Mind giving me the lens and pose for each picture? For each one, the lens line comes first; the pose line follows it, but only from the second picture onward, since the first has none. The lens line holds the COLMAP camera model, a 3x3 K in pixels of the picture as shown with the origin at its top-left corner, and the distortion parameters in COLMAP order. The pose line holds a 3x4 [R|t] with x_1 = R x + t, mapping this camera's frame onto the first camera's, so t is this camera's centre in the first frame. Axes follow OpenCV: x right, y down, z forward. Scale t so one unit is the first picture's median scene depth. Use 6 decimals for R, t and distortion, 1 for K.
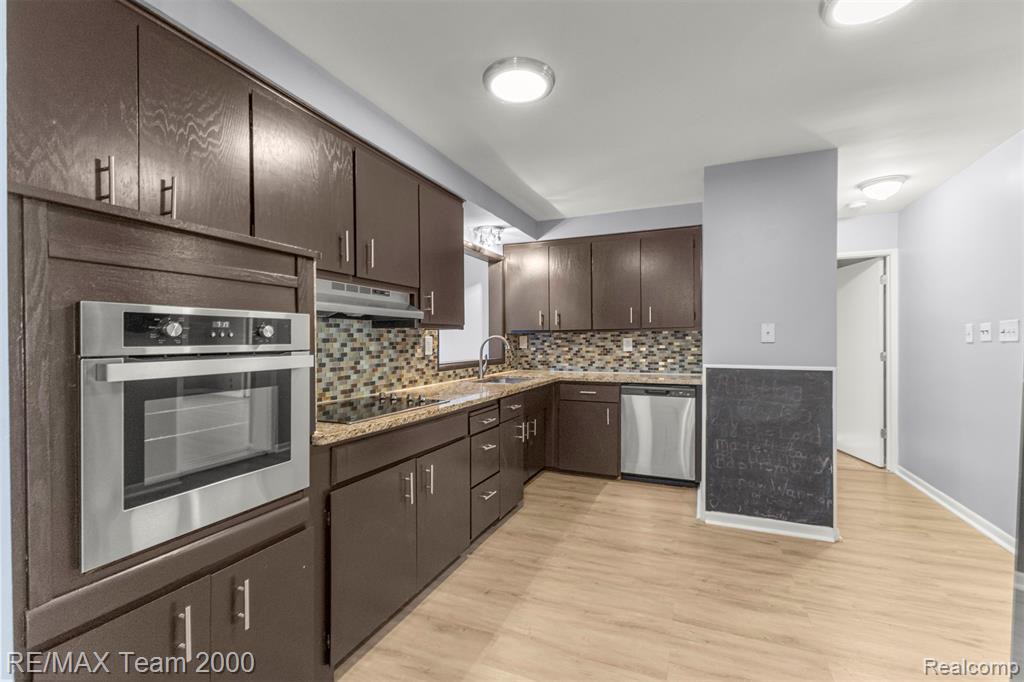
lens RADIAL K [[446.6, 0, 511.8], [0, 446.6, 343.7], [0, 0, 1]] dist [0.008035, -0.002443]
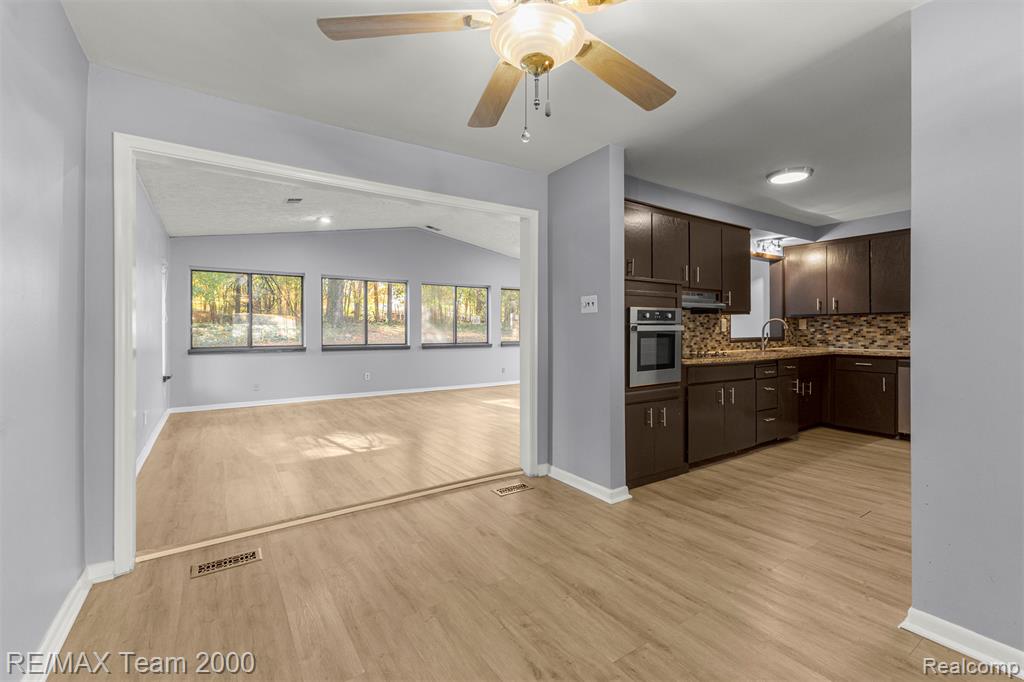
lens RADIAL K [[446.6, 0, 511.0], [0, 446.6, 328.2], [0, 0, 1]] dist [0.008035, -0.002443]
pose [[0.837986, 0.001203, -0.545691, 0.042918], [-0.004428, 0.999980, -0.004595, 0.027365], [0.545674, 0.006267, 0.837974, -0.759928]]
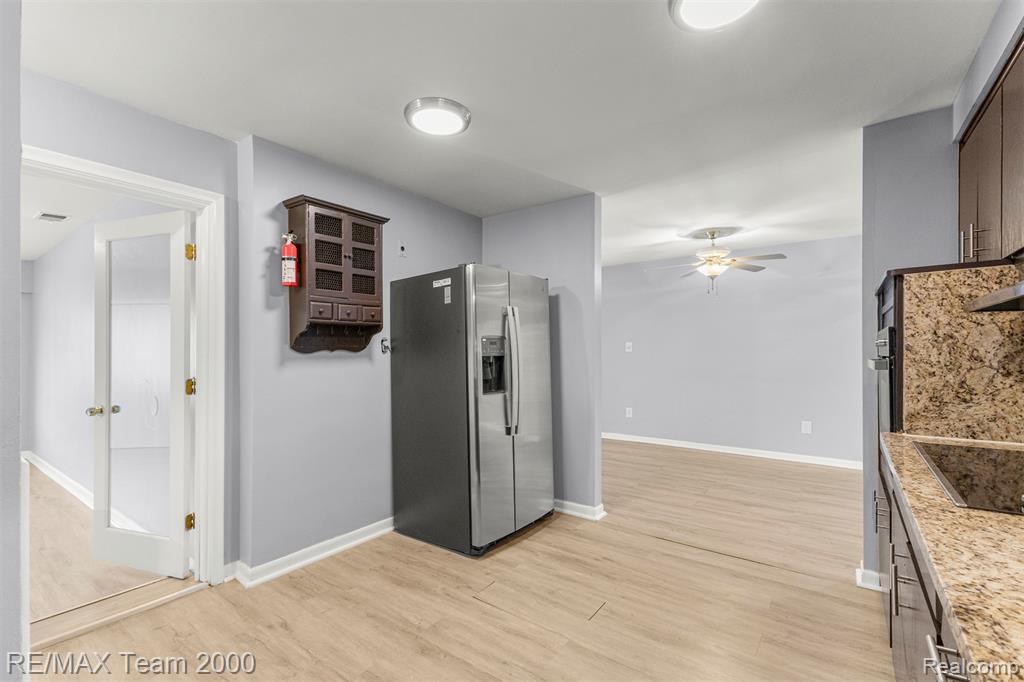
lens RADIAL K [[446.6, 0, 530.4], [0, 446.6, 350.9], [0, 0, 1]] dist [0.008035, -0.002443]
pose [[-0.981066, 0.011637, 0.193323, 0.118269], [0.013303, 0.999885, 0.007322, -0.012845], [-0.193216, 0.009756, -0.981108, 1.228267]]
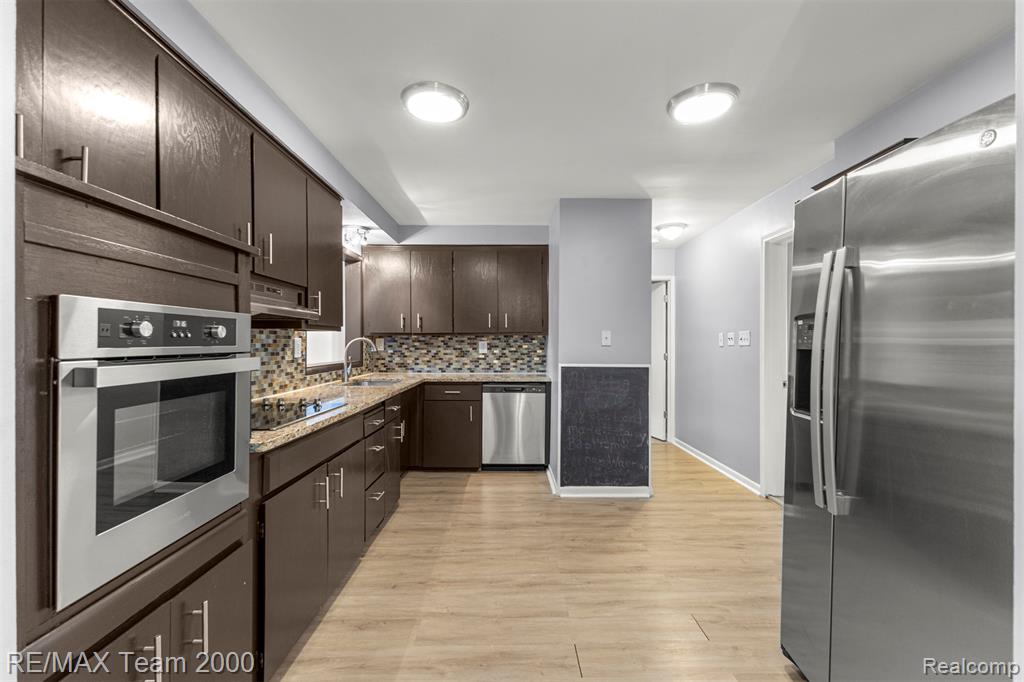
lens RADIAL K [[446.6, 0, 514.0], [0, 446.6, 345.6], [0, 0, 1]] dist [0.008035, -0.002443]
pose [[0.916091, 0.003722, 0.400954, -0.165759], [-0.003024, 0.999993, -0.002375, 0.000675], [-0.400960, 0.000963, 0.916095, -0.044033]]
